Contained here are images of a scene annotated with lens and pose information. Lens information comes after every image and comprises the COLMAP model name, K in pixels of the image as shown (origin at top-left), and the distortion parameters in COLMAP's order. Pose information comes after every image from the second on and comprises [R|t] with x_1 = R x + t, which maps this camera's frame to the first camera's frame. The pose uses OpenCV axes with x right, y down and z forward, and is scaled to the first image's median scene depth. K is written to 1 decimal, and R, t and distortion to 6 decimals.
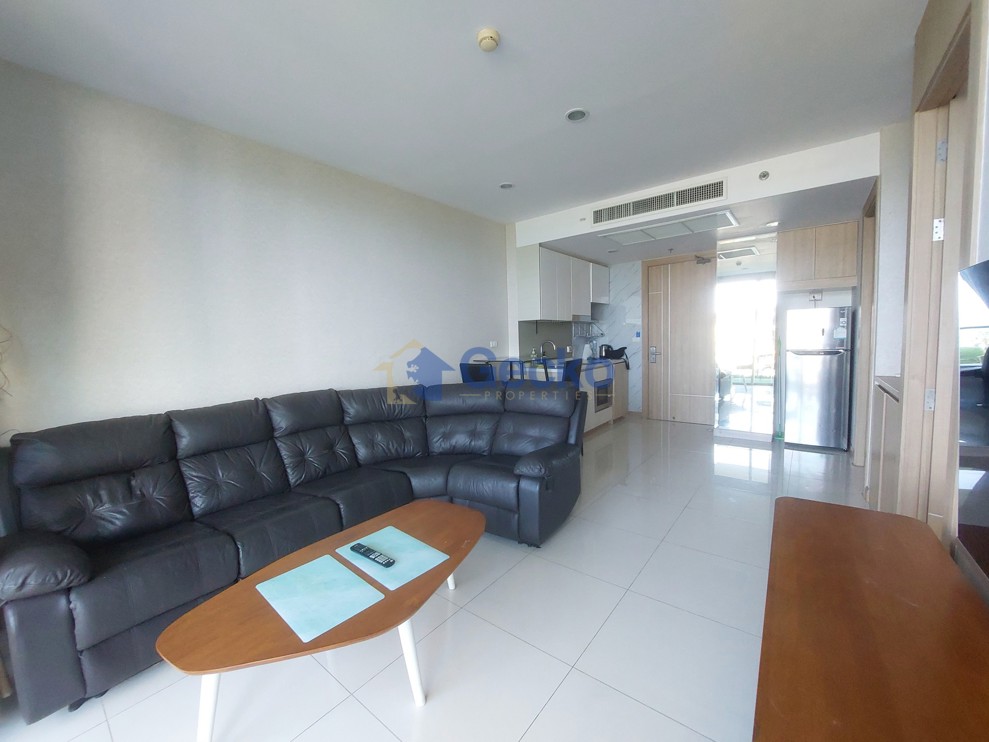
lens RADIAL K [[400.6, 0, 487.8], [0, 400.6, 368.6], [0, 0, 1]] dist [-0.016853, 0.000973]
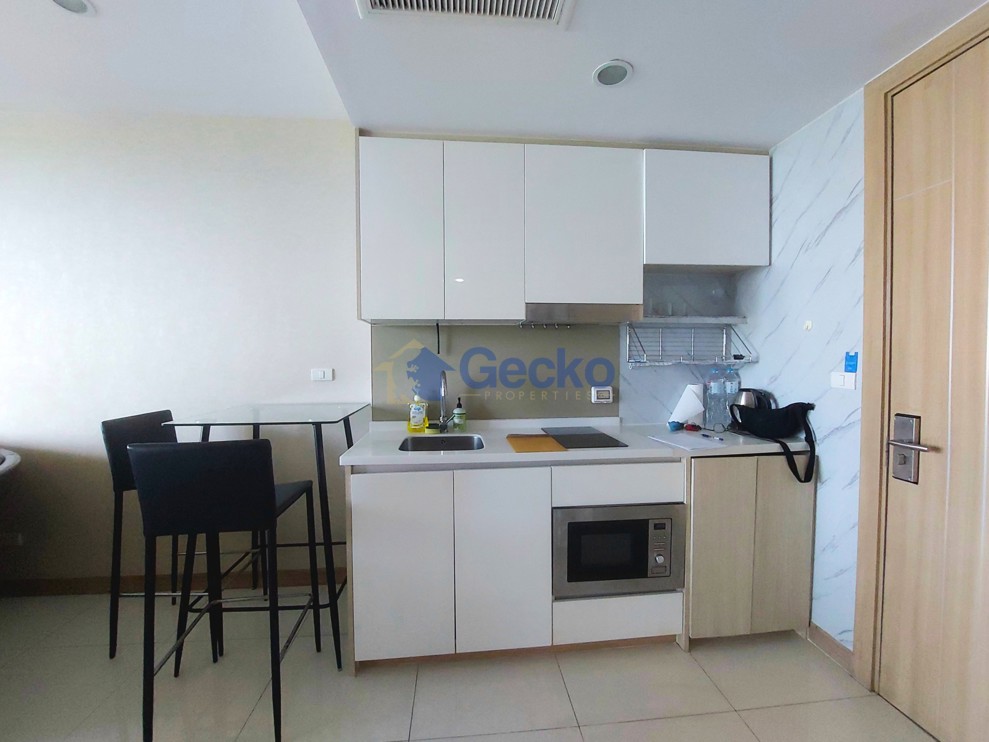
lens RADIAL K [[400.6, 0, 496.6], [0, 400.6, 371.0], [0, 0, 1]] dist [-0.016853, 0.000973]
pose [[0.703501, 0.048005, -0.709071, 0.396547], [-0.073745, 0.997261, -0.005649, -0.060228], [0.706858, 0.056265, 0.705115, 0.636639]]
